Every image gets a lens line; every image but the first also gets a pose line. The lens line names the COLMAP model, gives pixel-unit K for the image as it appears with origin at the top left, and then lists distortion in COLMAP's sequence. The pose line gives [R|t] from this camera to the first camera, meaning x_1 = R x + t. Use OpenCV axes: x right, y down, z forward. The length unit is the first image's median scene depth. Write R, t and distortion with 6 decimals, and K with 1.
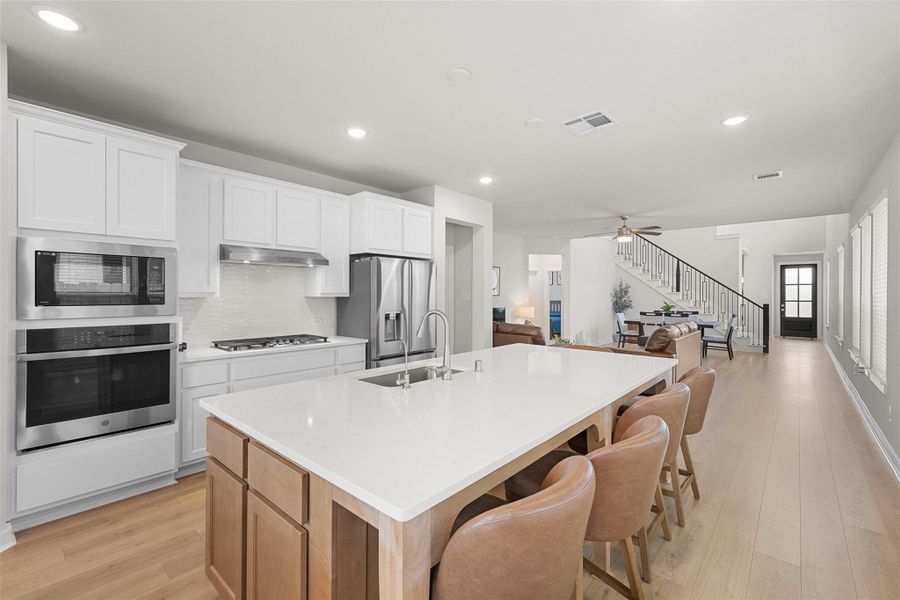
lens RADIAL K [[395.3, 0, 448.8], [0, 395.3, 295.0], [0, 0, 1]] dist [-0.002473, -0.000184]
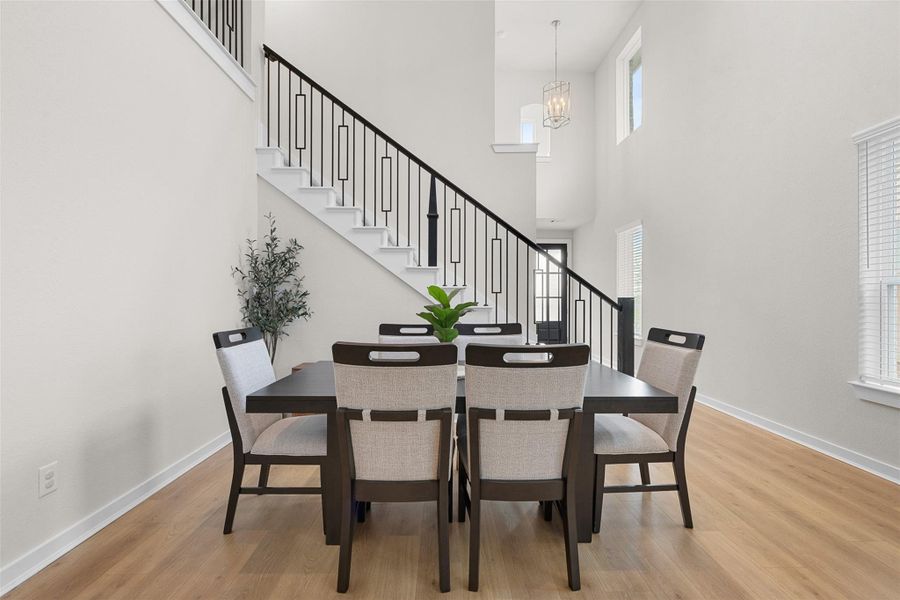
lens RADIAL K [[425.8, 0, 451.2], [0, 425.8, 298.4], [0, 0, 1]] dist [-0.009695, 0.002296]
pose [[0.744207, -0.004909, 0.667931, 0.339965], [0.003682, 0.999988, 0.003247, 0.018823], [-0.667939, 0.000043, 0.744216, 0.707667]]
